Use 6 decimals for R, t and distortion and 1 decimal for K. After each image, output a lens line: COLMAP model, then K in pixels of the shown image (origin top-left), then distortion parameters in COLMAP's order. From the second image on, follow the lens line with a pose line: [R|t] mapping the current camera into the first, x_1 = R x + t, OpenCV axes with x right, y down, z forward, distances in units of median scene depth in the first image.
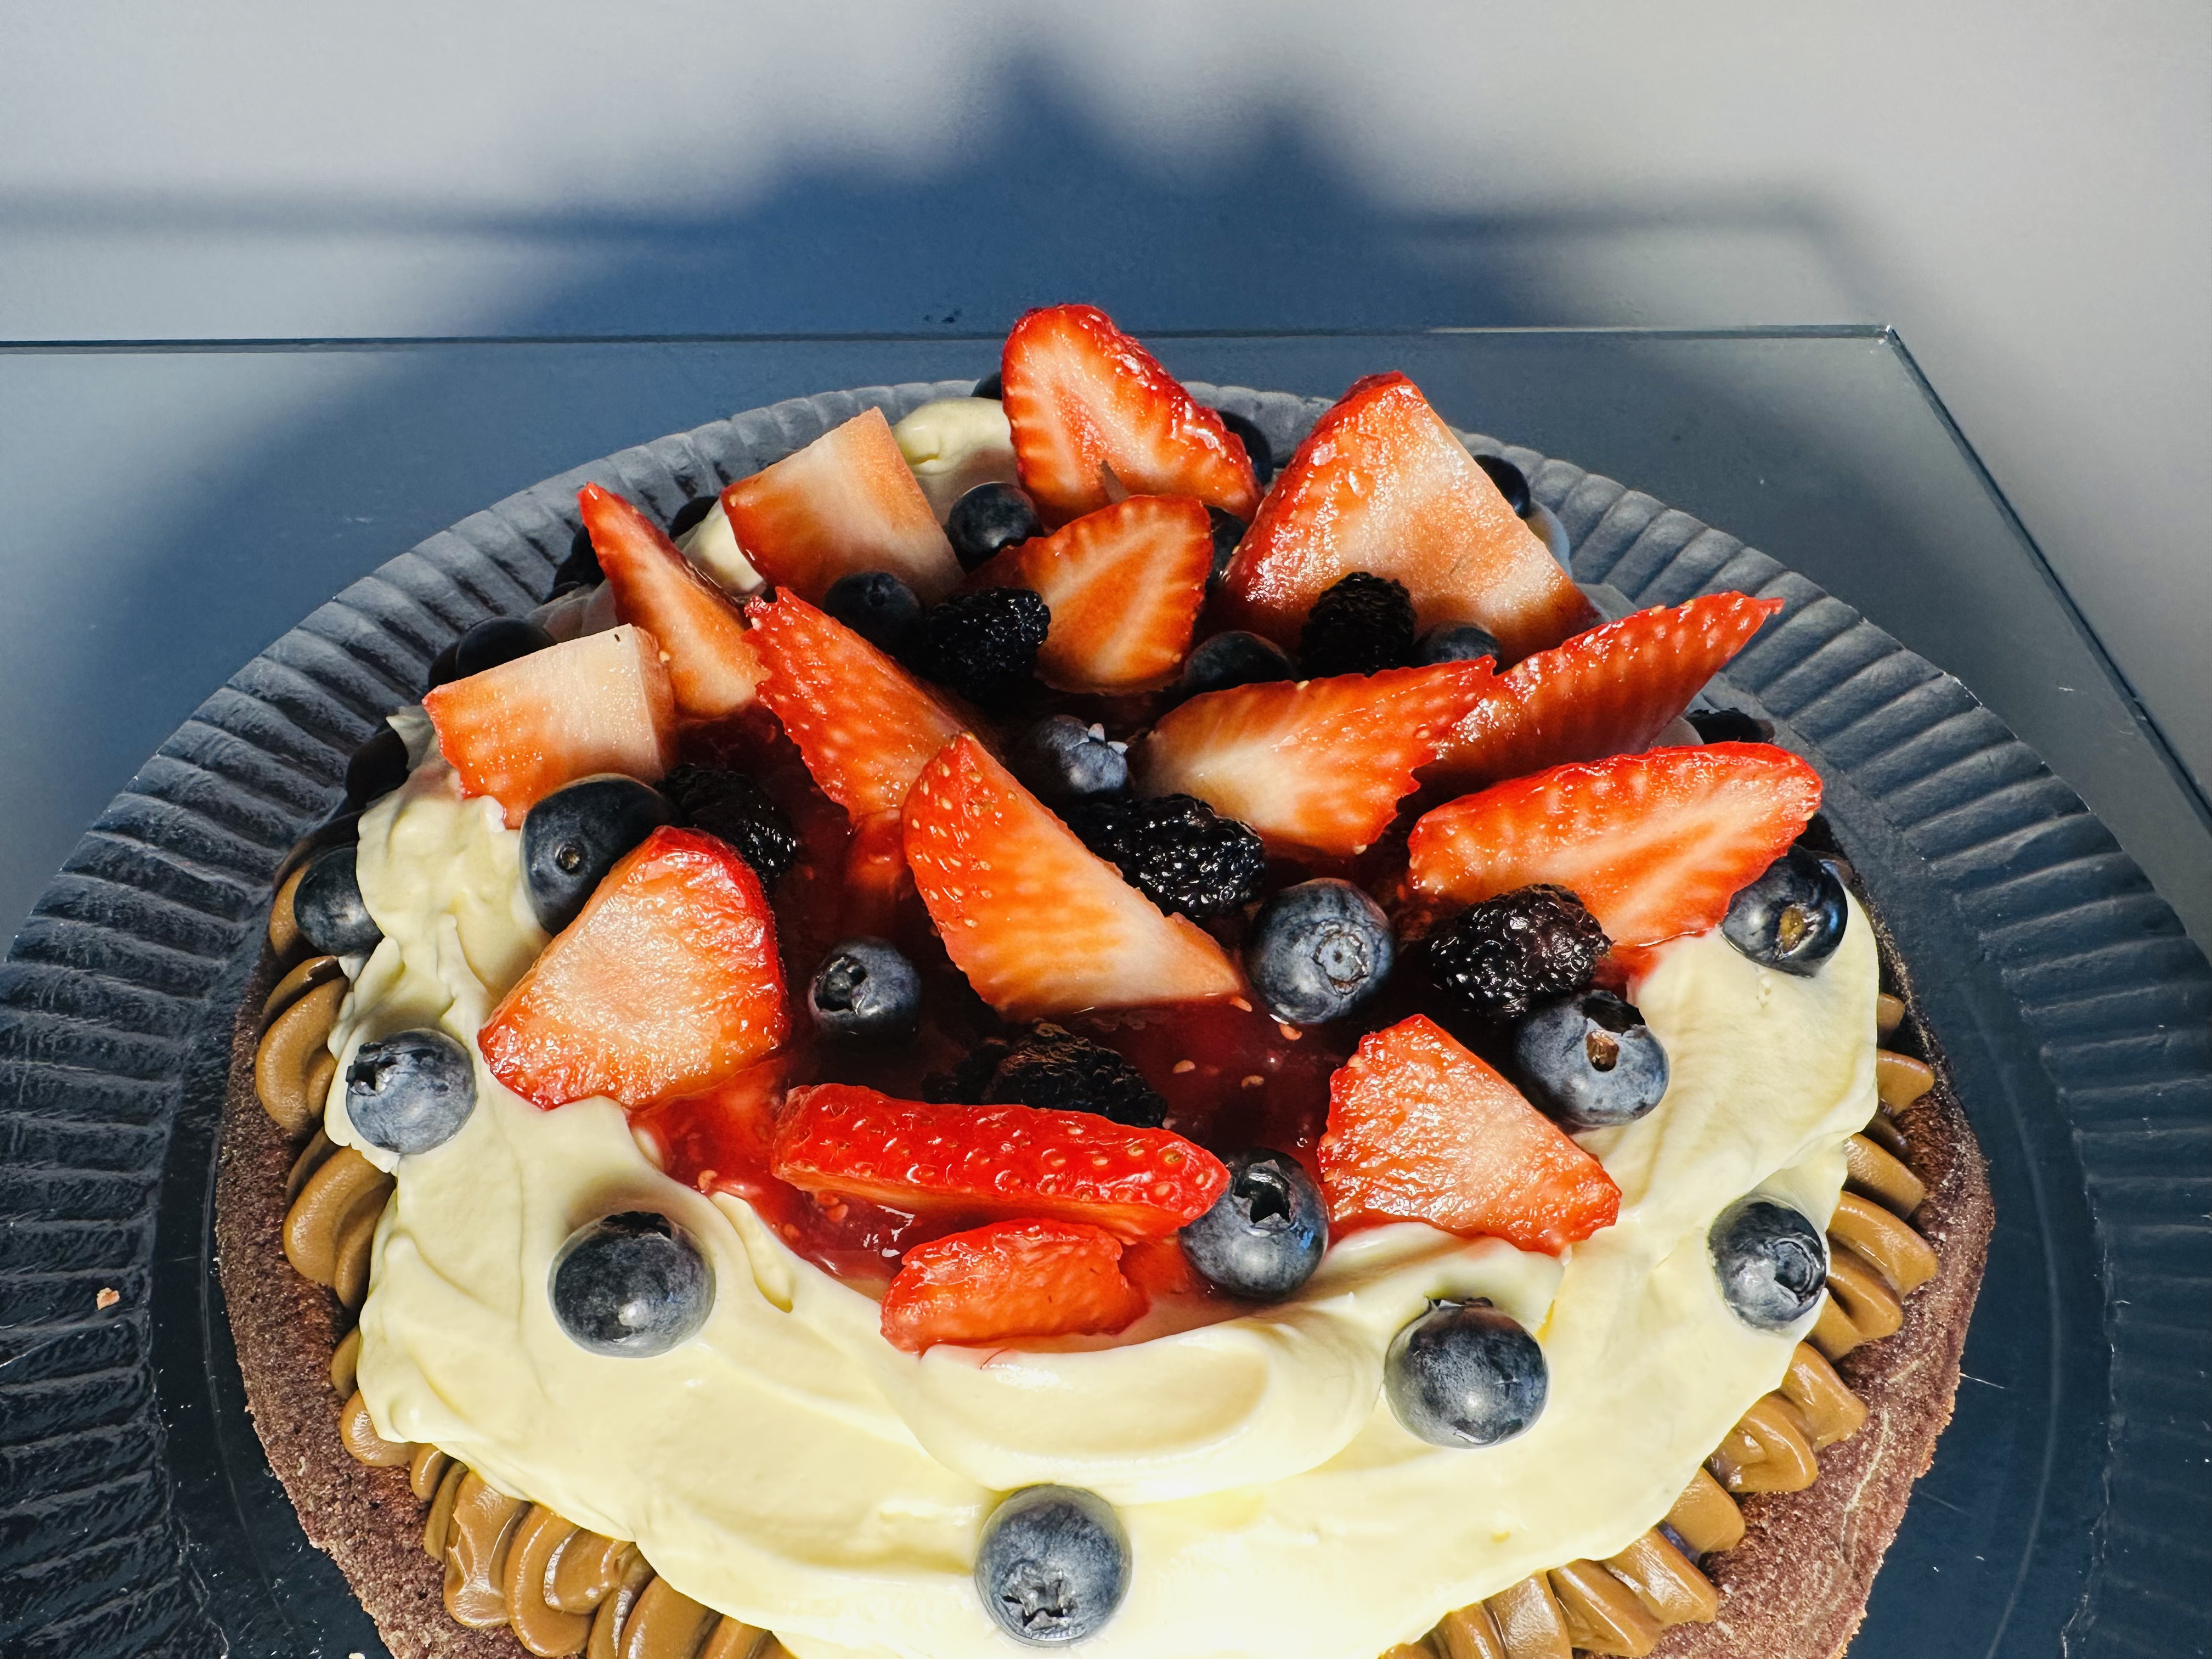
lens RADIAL K [[1538.2, 0, 1079.4], [0, 1538.2, 940.8], [0, 0, 1]] dist [0.000861, -0.000103]
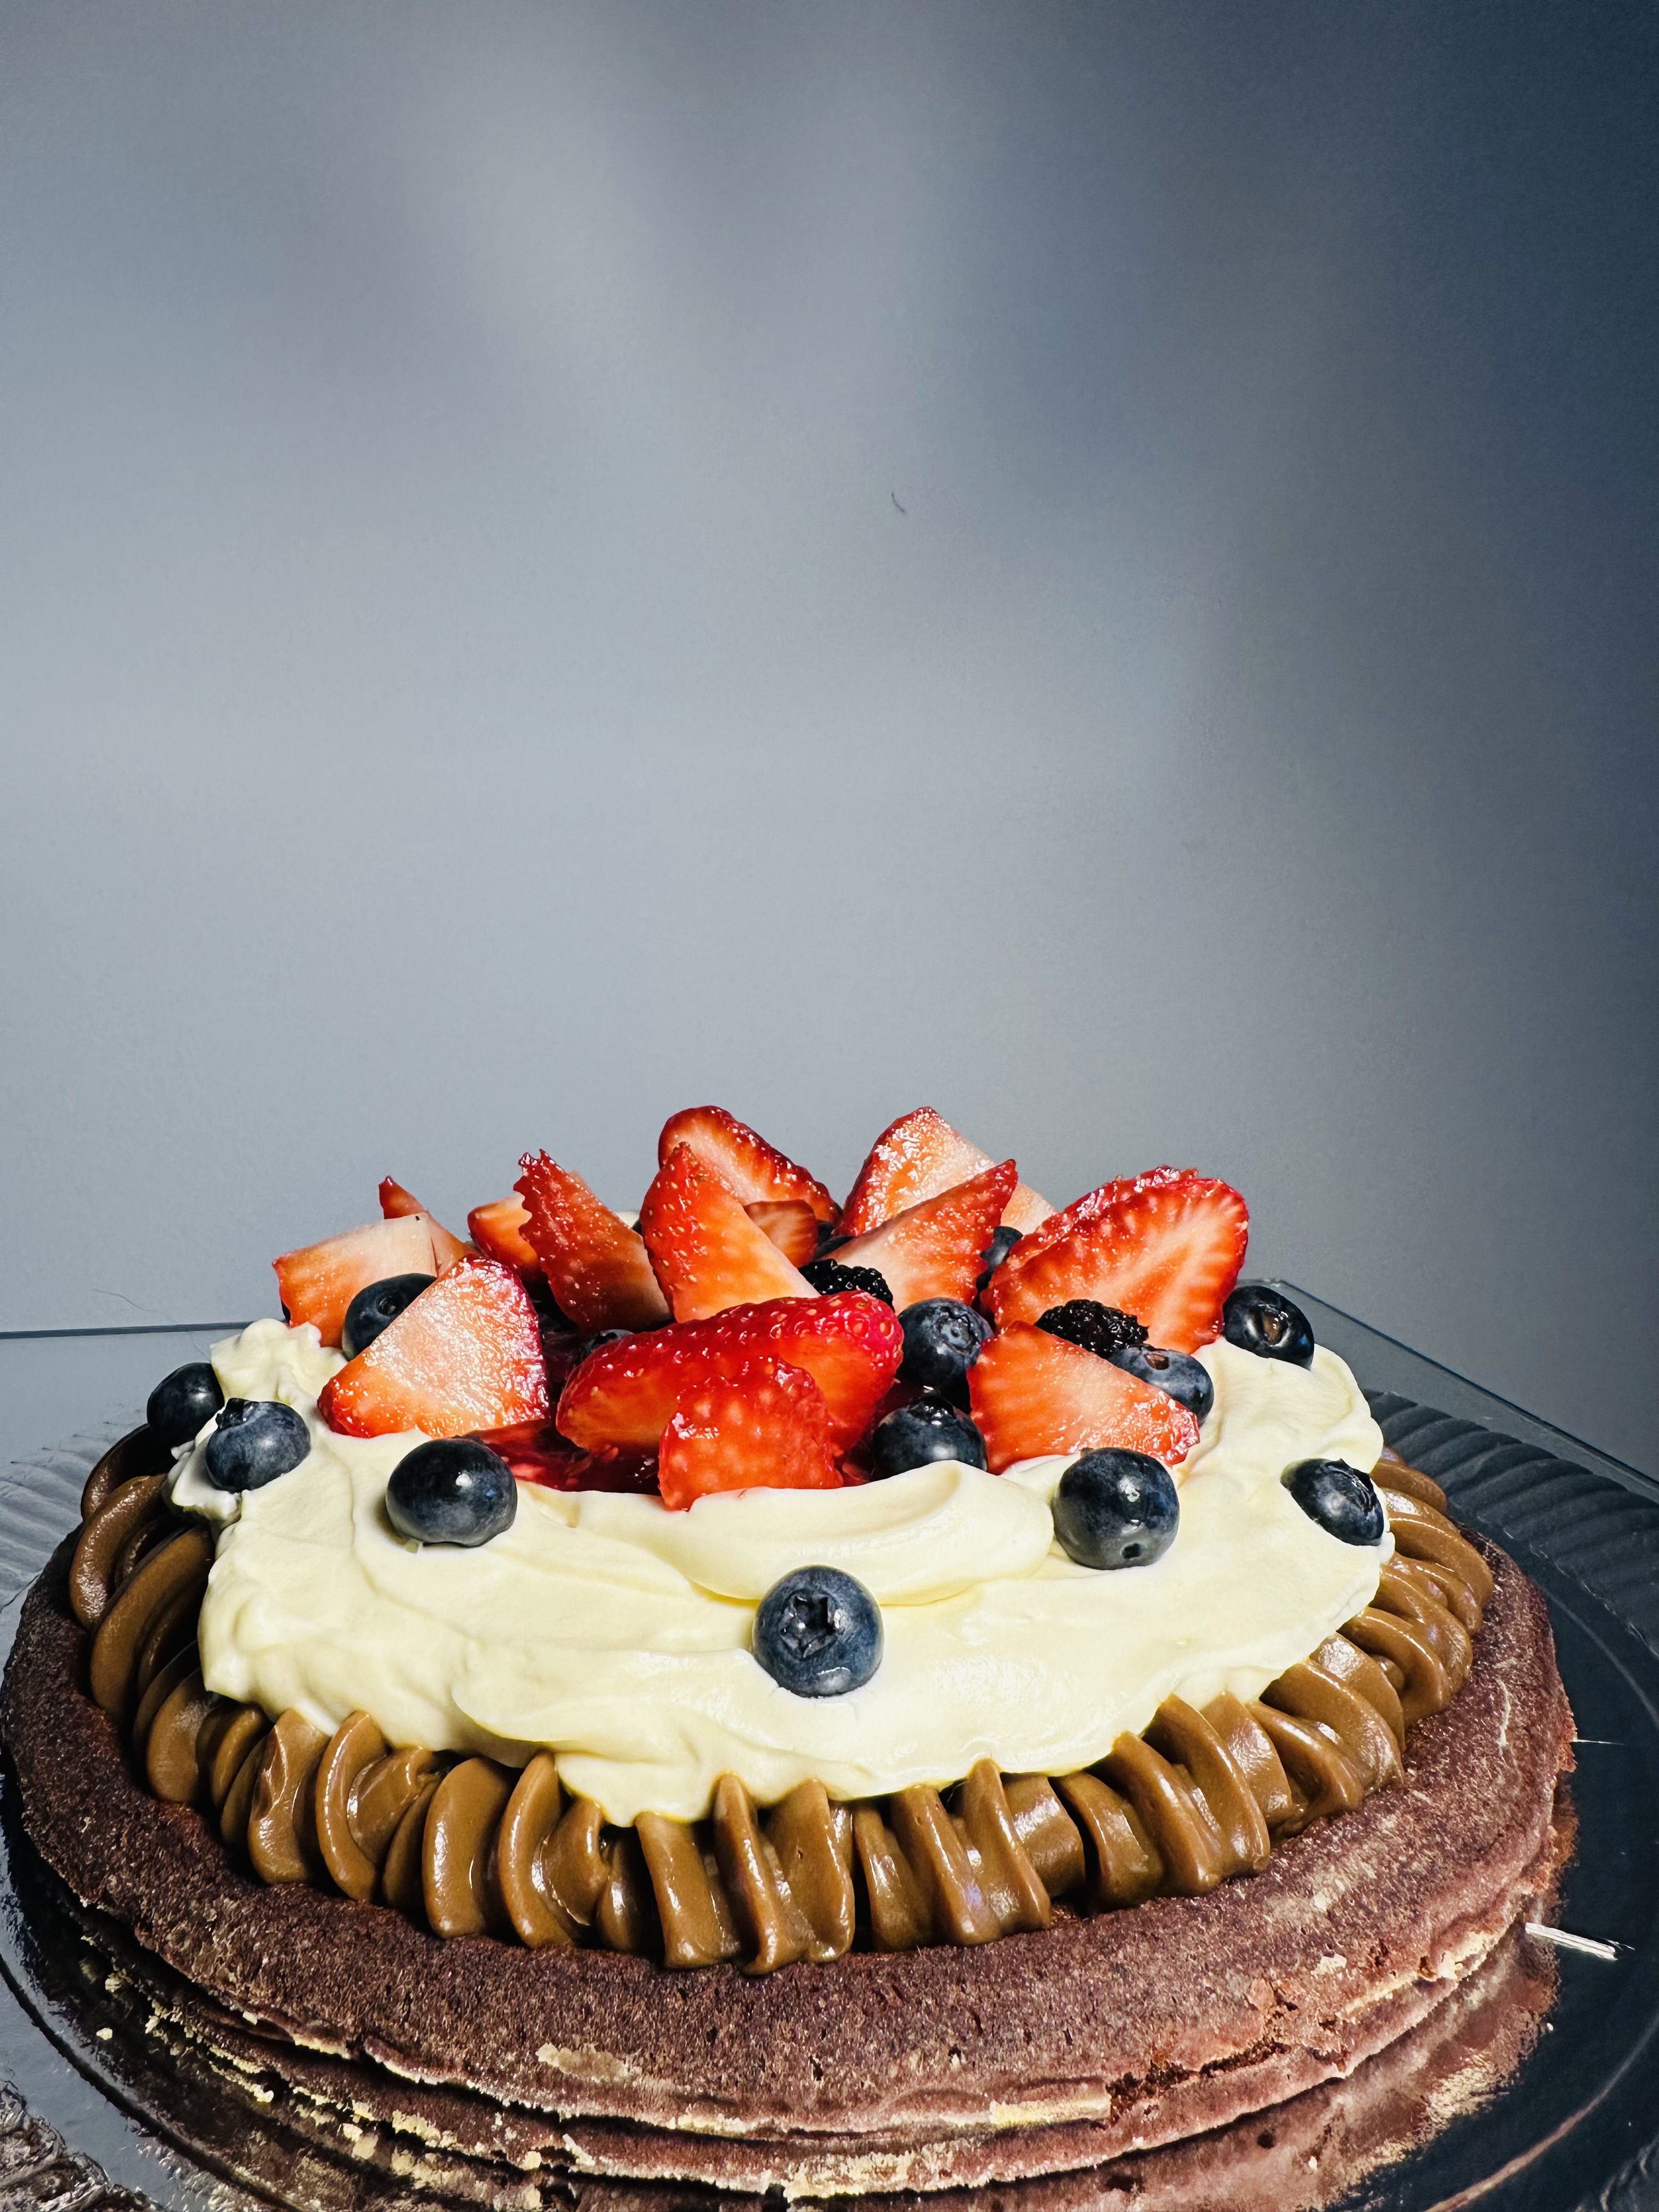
lens RADIAL K [[1542.0, 0, 755.5], [0, 1542.0, 1064.0], [0, 0, 1]] dist [-0.009741, 0.008070]
pose [[0.992822, -0.044216, 0.111126, -0.147928], [0.110018, 0.702045, -0.703583, 0.776525], [-0.046906, 0.710759, 0.701870, -0.127347]]
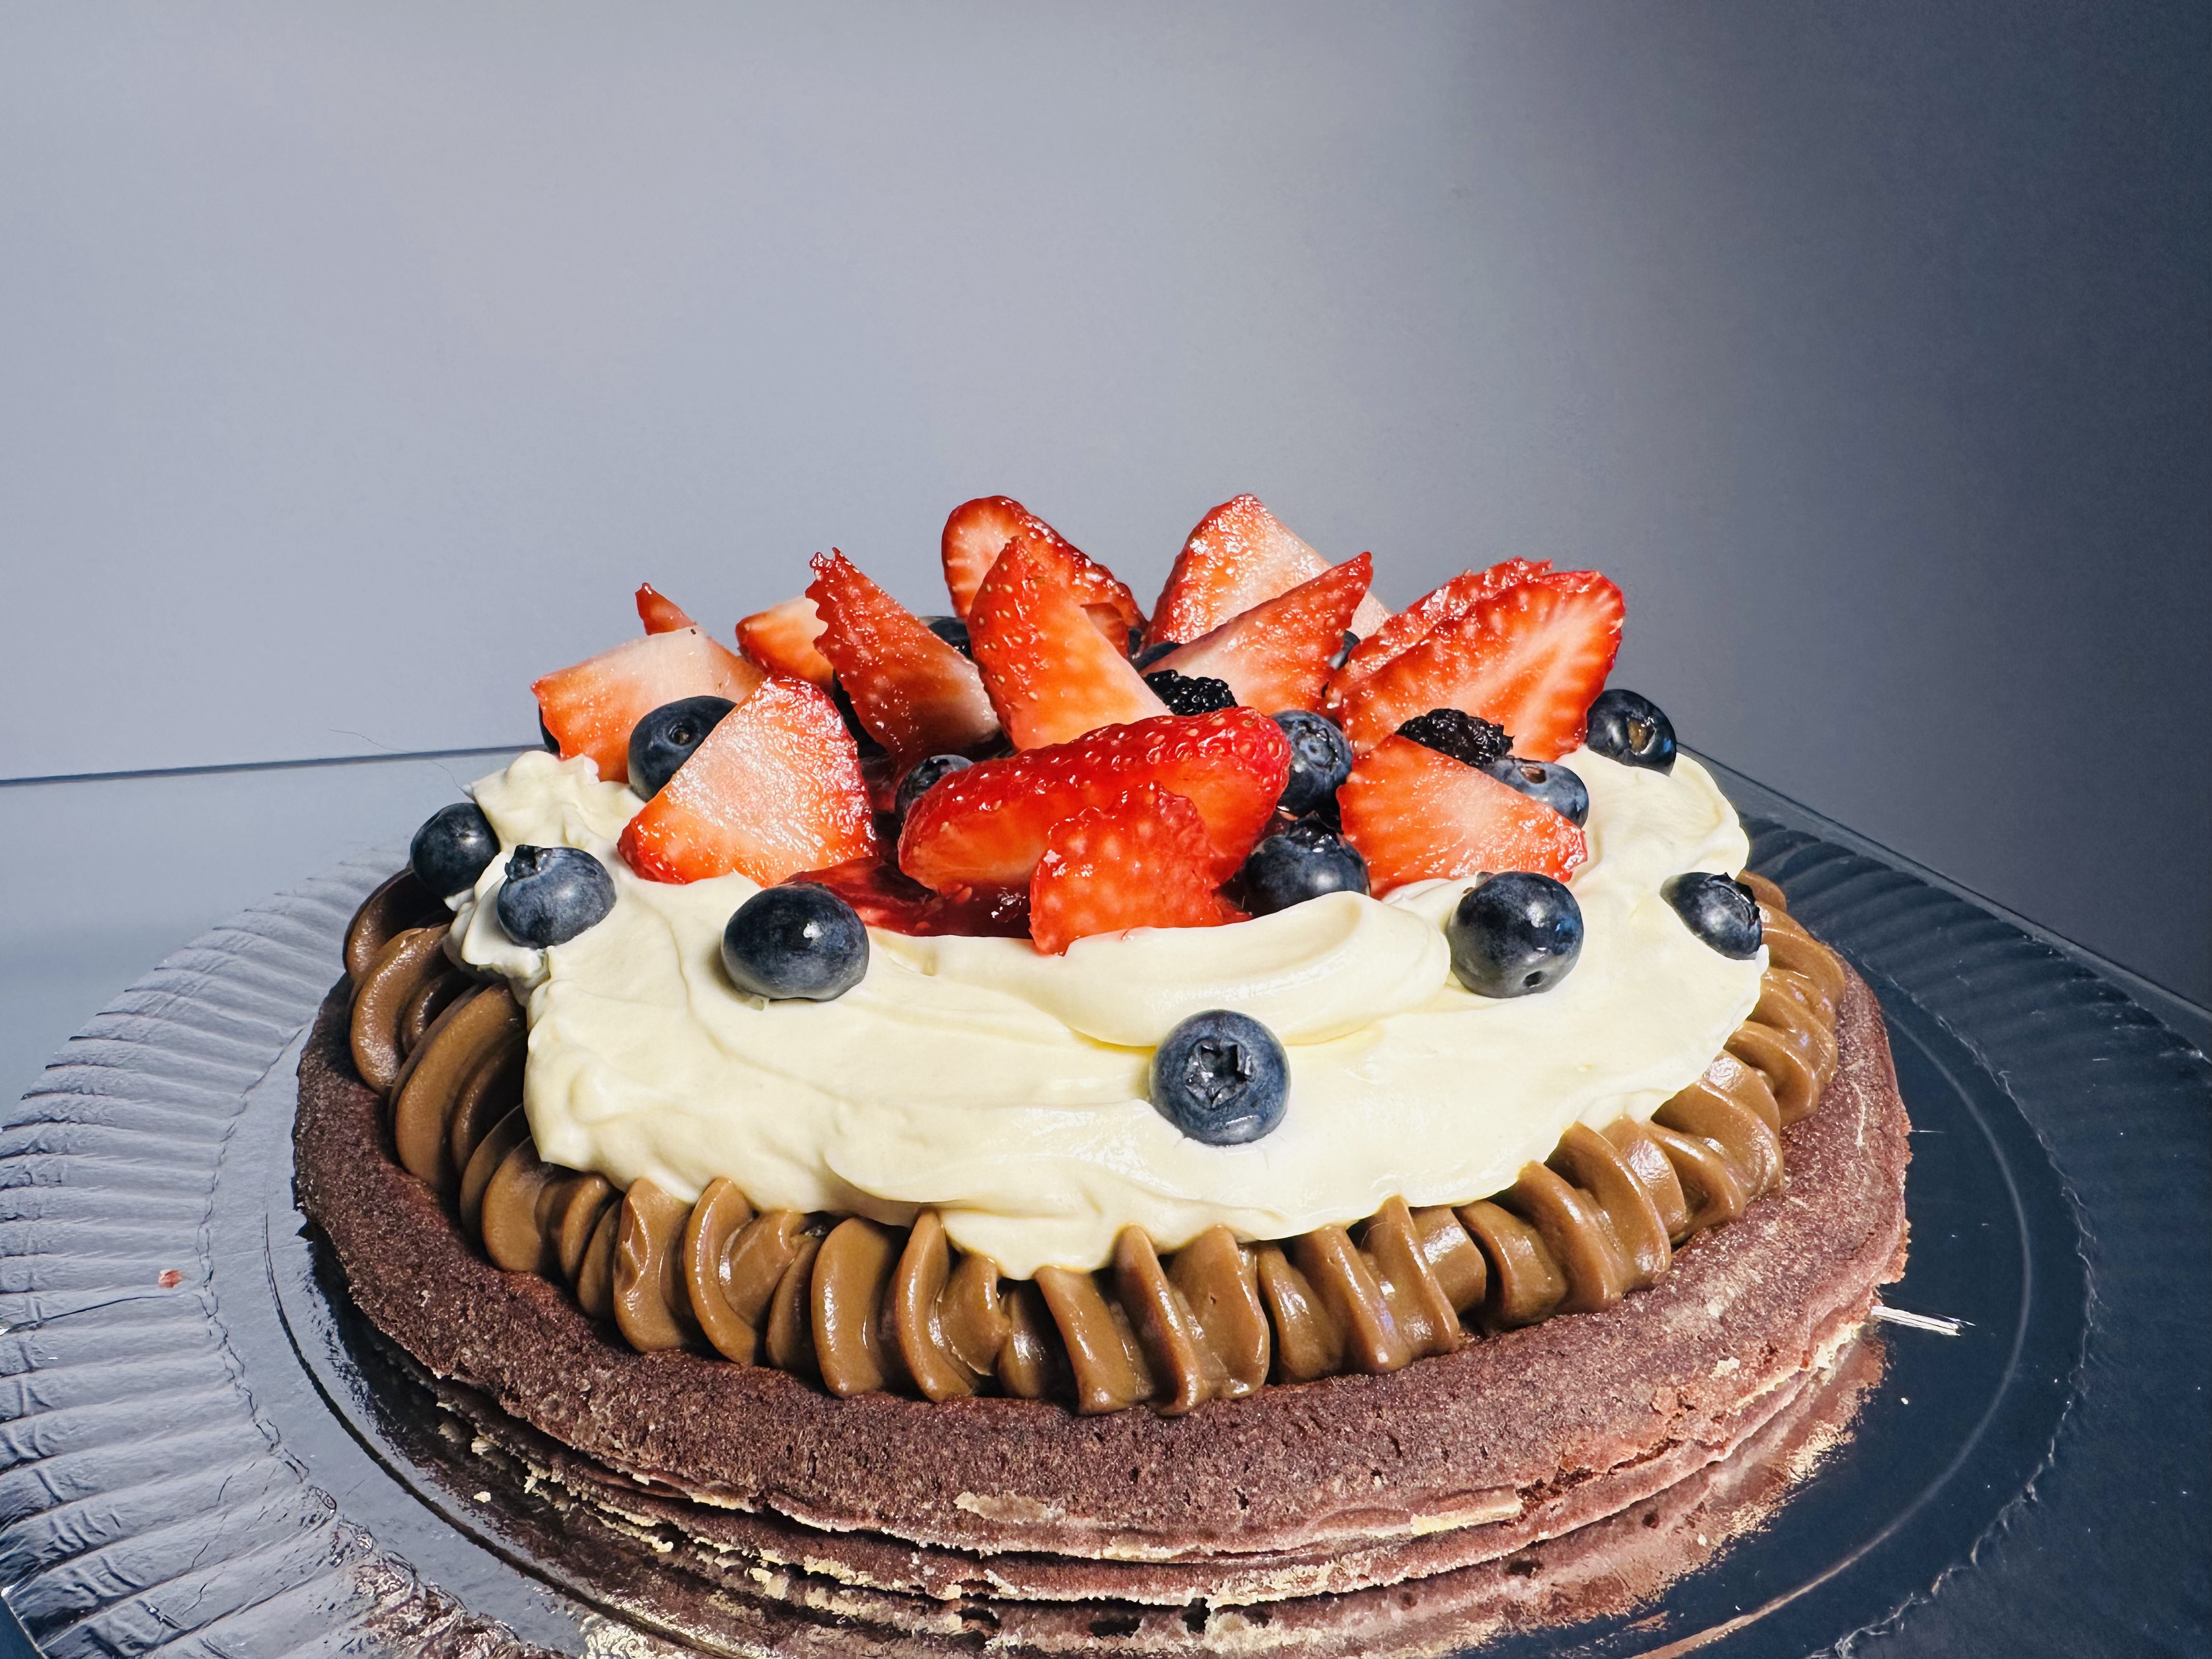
lens RADIAL K [[1538.2, 0, 1079.4], [0, 1538.2, 940.8], [0, 0, 1]] dist [0.000861, -0.000103]
pose [[0.979367, -0.109157, 0.170070, -0.243574], [0.175701, 0.875713, -0.449729, 0.664596], [-0.099842, 0.470331, 0.876824, -0.005709]]
